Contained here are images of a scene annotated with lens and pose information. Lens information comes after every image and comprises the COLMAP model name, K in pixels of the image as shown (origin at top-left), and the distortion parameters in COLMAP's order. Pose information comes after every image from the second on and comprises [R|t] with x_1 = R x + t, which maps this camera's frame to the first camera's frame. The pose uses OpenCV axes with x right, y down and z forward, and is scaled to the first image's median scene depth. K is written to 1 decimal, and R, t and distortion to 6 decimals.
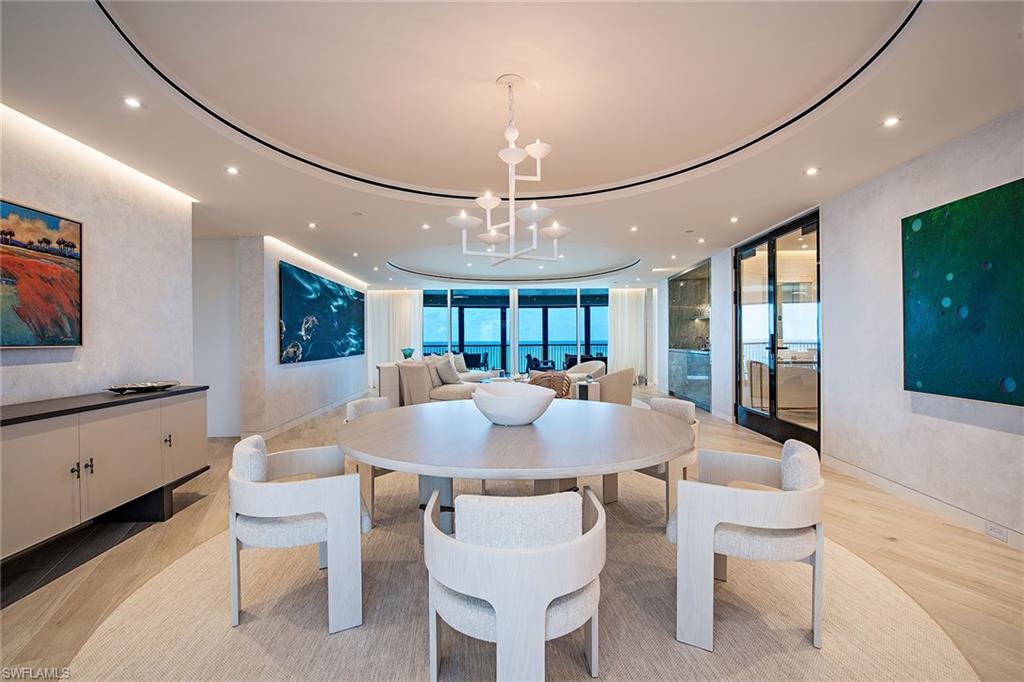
lens RADIAL K [[448.2, 0, 512.0], [0, 448.2, 341.0], [0, 0, 1]] dist [0.000295, 0.000043]
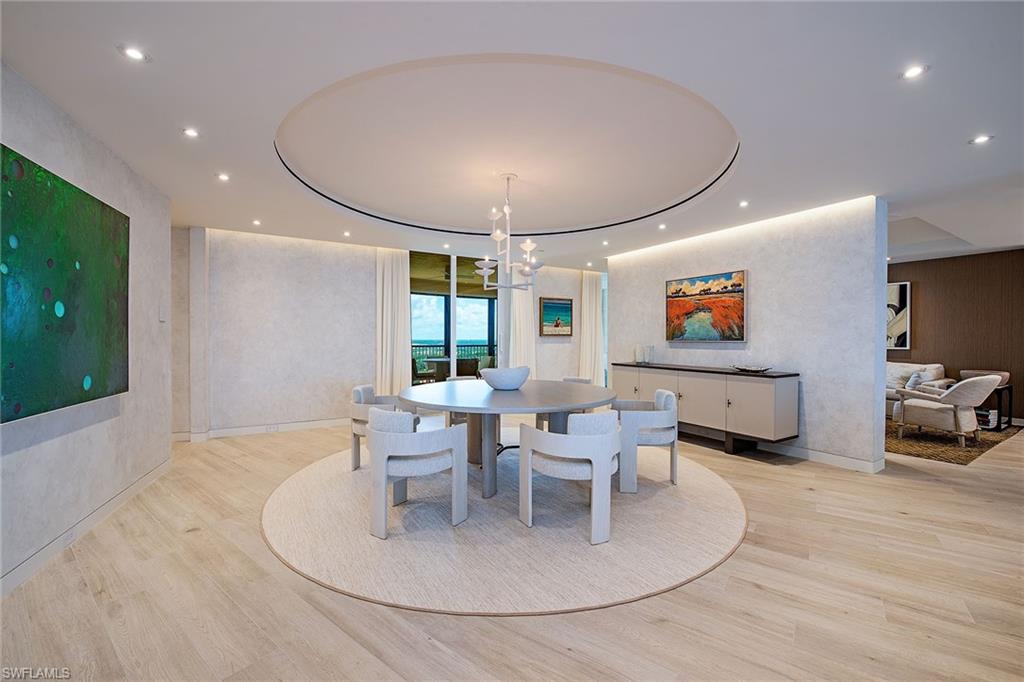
lens RADIAL K [[421.8, 0, 512.0], [0, 421.8, 341.0], [0, 0, 1]] dist [-0.000723, -0.000025]
pose [[-0.895226, 0.006637, -0.445563, 0.756957], [0.001325, 0.999924, 0.012232, -0.014371], [0.445610, 0.010360, -0.895167, 2.727699]]
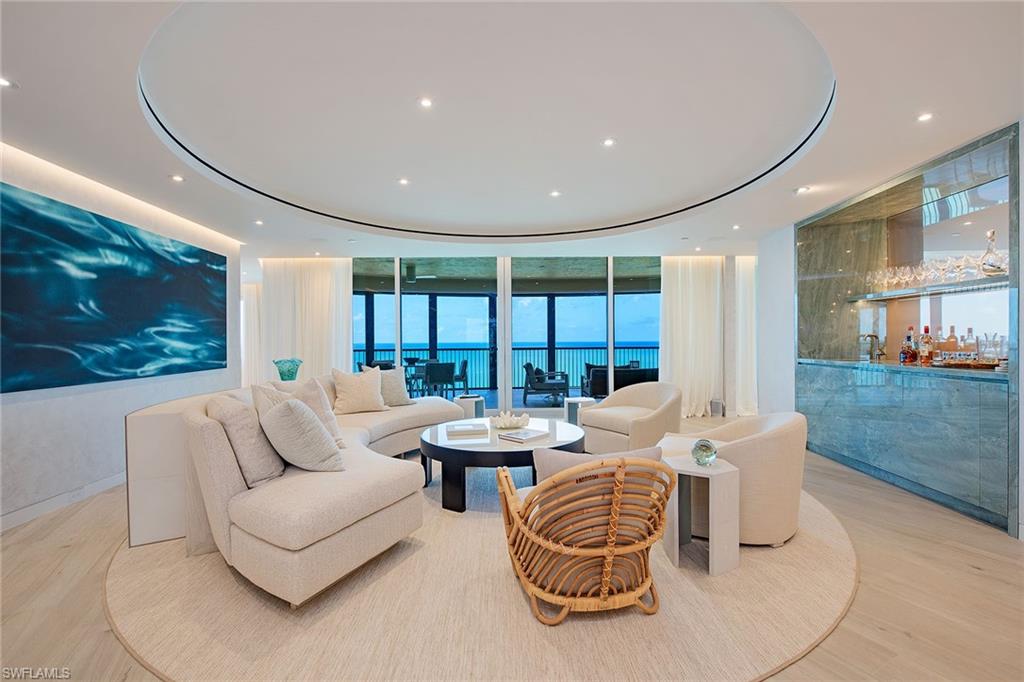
lens RADIAL K [[448.2, 0, 512.0], [0, 448.2, 341.0], [0, 0, 1]] dist [0.000295, 0.000043]
pose [[0.999982, -0.000784, 0.005933, 0.009479], [0.000798, 0.999997, -0.002319, -0.001434], [-0.005932, 0.002324, 0.999980, 0.329388]]
